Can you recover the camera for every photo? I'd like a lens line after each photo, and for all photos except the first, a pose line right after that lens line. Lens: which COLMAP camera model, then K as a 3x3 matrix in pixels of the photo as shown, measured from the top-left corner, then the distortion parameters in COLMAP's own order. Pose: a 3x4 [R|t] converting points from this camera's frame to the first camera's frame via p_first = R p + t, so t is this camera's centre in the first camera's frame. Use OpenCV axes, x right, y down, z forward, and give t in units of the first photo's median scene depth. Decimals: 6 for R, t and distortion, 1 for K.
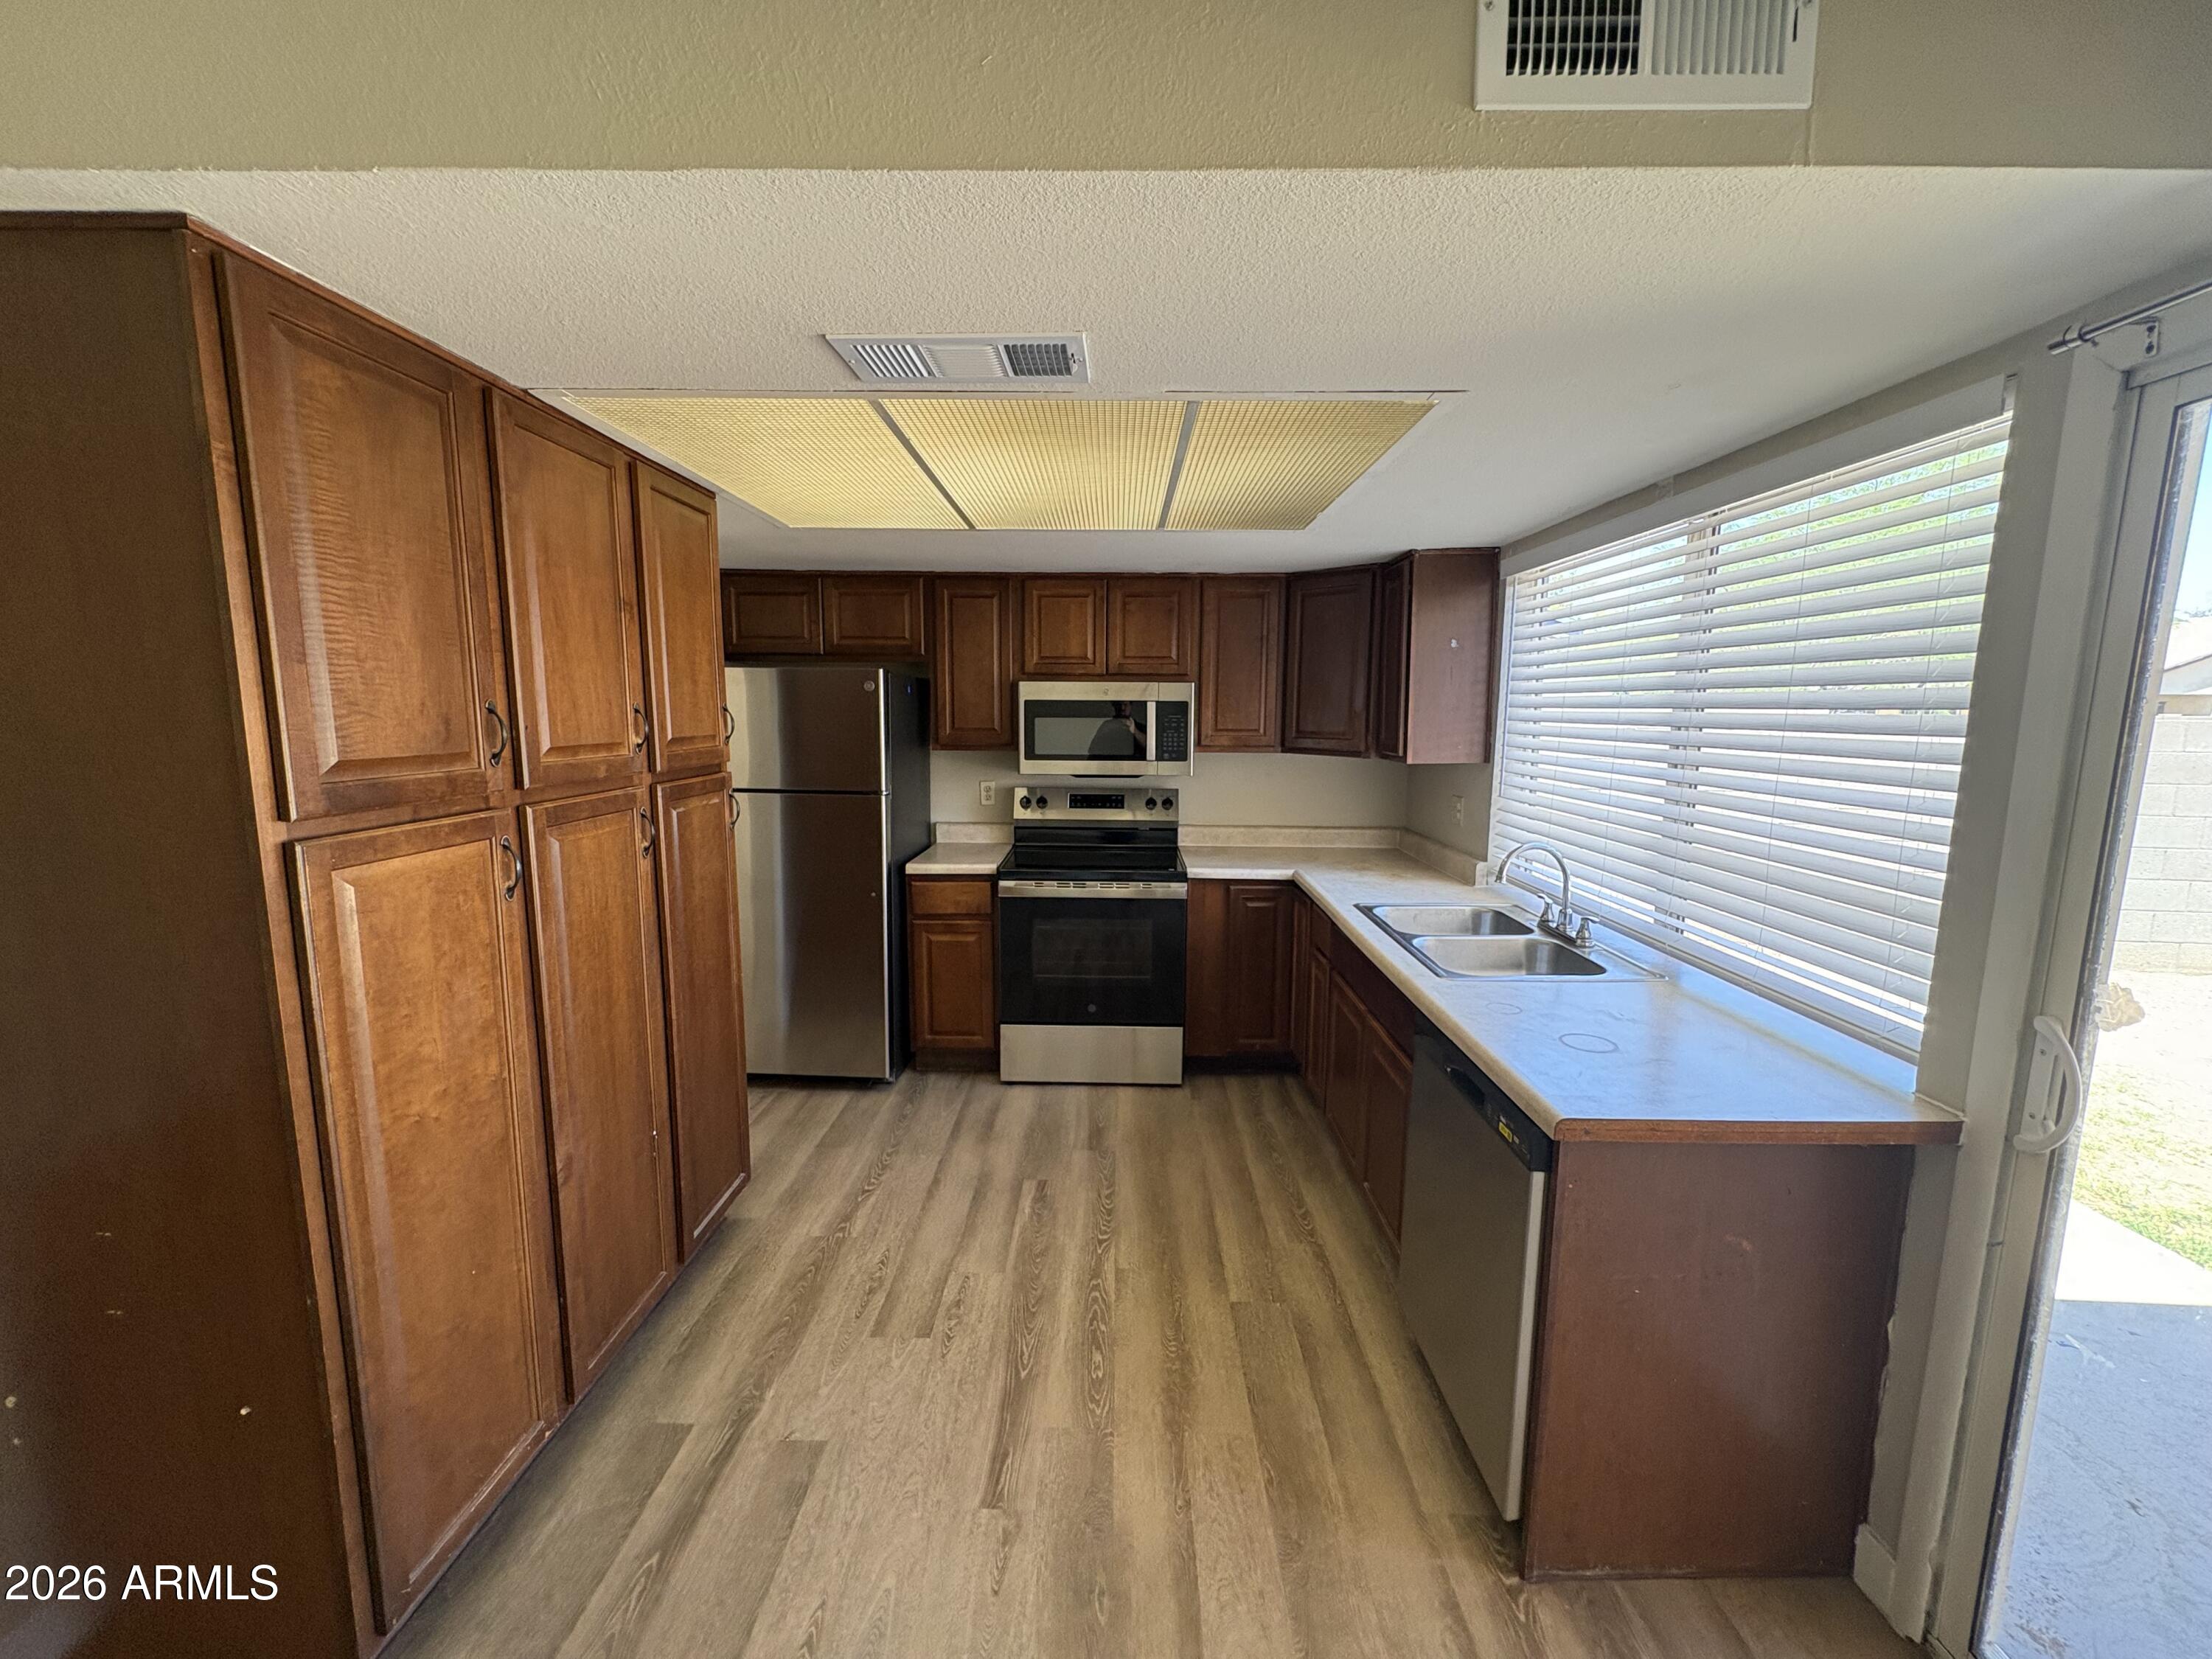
lens RADIAL K [[886.6, 0, 1106.1], [0, 886.6, 828.0], [0, 0, 1]] dist [-0.000286, -0.000064]
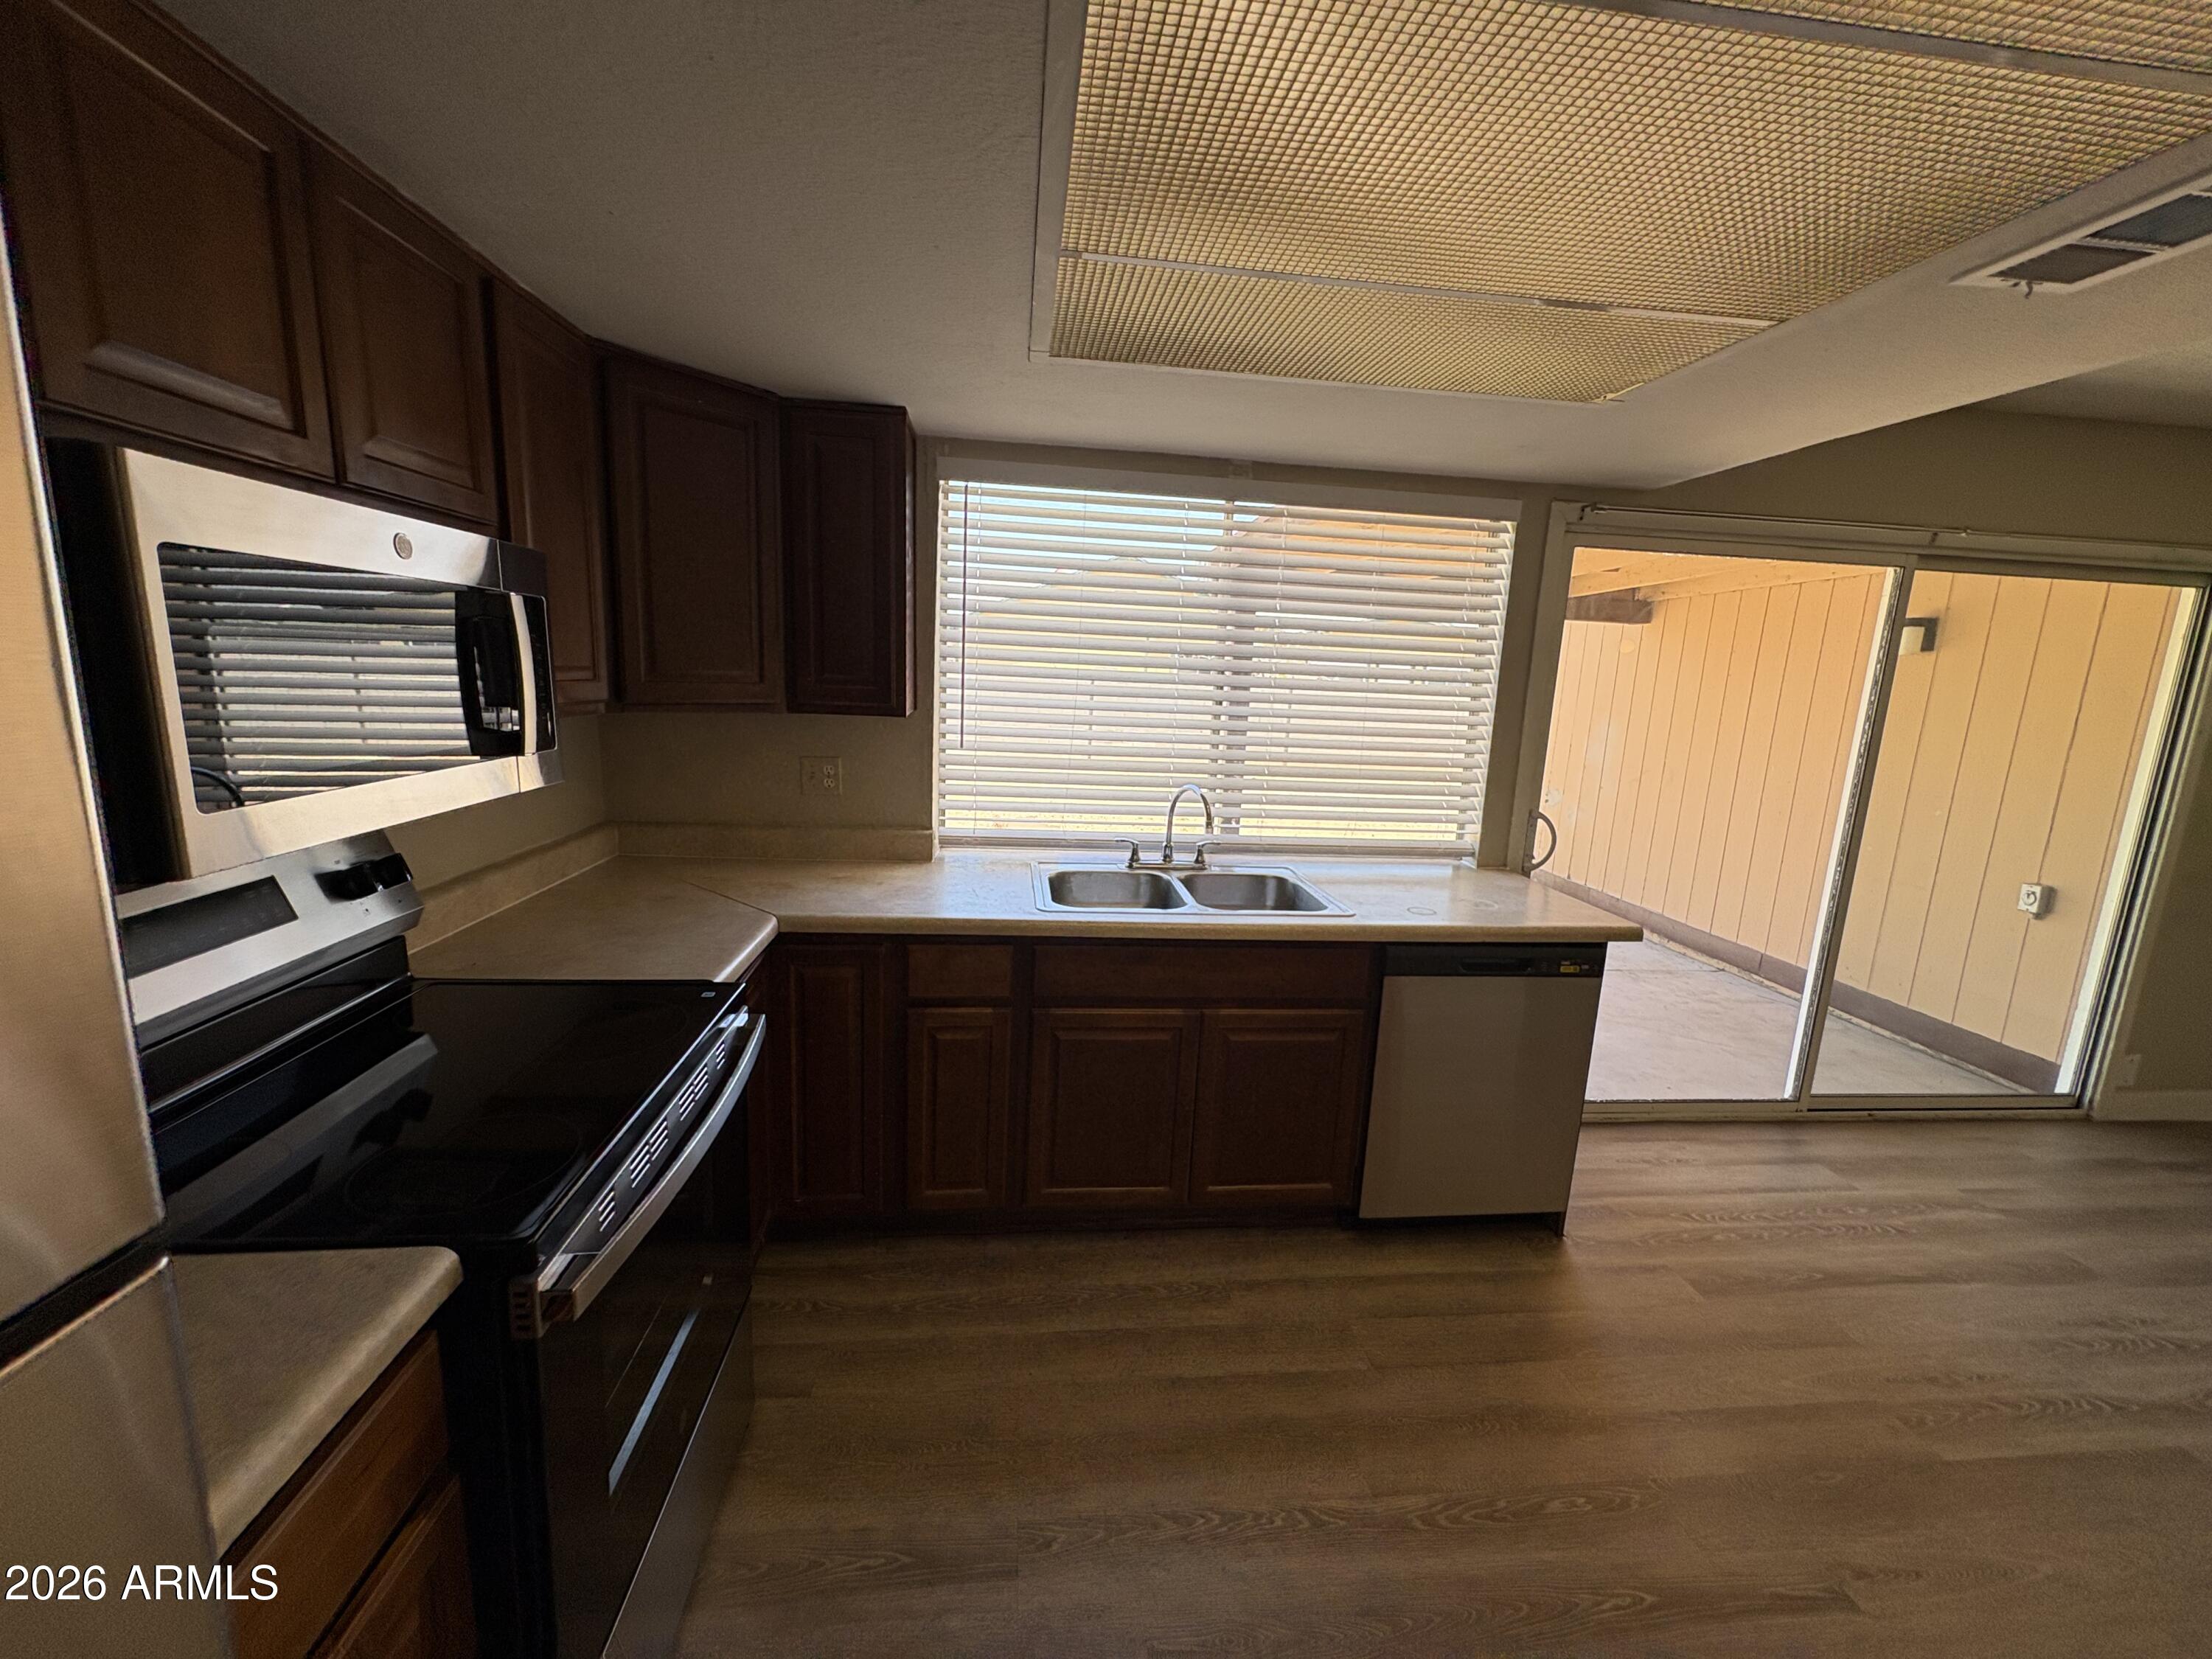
lens RADIAL K [[886.6, 0, 1102.9], [0, 886.6, 830.1], [0, 0, 1]] dist [-0.000286, -0.000064]
pose [[-0.126686, -0.187013, 0.974154, -0.559972], [0.094641, 0.975308, 0.199542, -0.157376], [-0.987418, 0.117474, -0.105859, 1.309349]]
